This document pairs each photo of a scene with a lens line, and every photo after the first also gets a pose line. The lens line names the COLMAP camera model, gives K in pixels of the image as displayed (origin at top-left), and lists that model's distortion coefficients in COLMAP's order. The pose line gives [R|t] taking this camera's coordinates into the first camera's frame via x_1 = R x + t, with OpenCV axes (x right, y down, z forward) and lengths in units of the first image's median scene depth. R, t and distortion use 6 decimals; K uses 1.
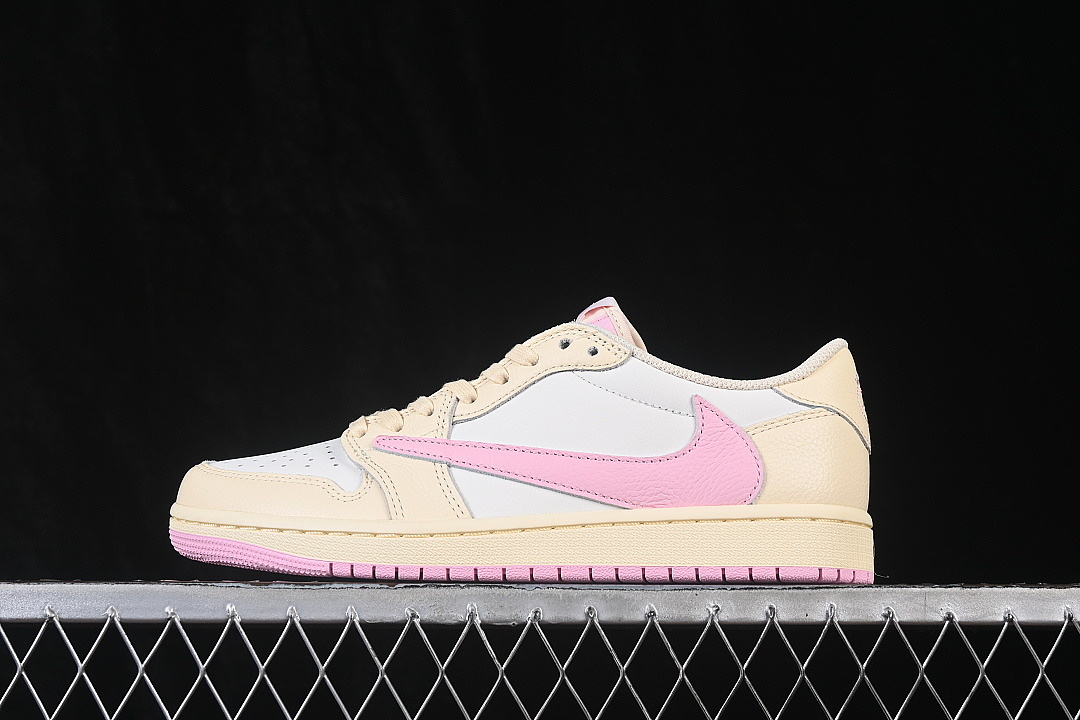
lens RADIAL K [[2412.1, 0, 537.5], [0, 2412.1, 339.7], [0, 0, 1]] dist [-0.054858, 0.000000]
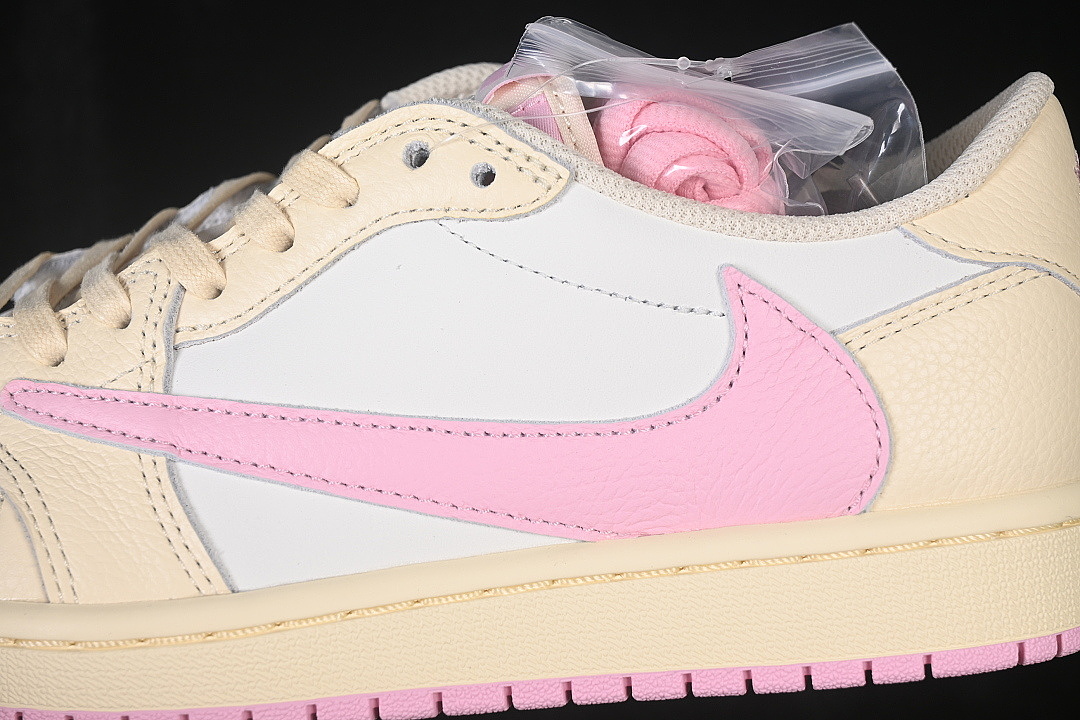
lens RADIAL K [[2412.1, 0, 542.2], [0, 2412.1, 359.5], [0, 0, 1]] dist [-0.054858, 0.000000]
pose [[0.997517, -0.065932, 0.024771, 0.020830], [0.054885, 0.948076, 0.313273, -0.098603], [-0.044140, -0.311135, 0.949340, 0.586782]]
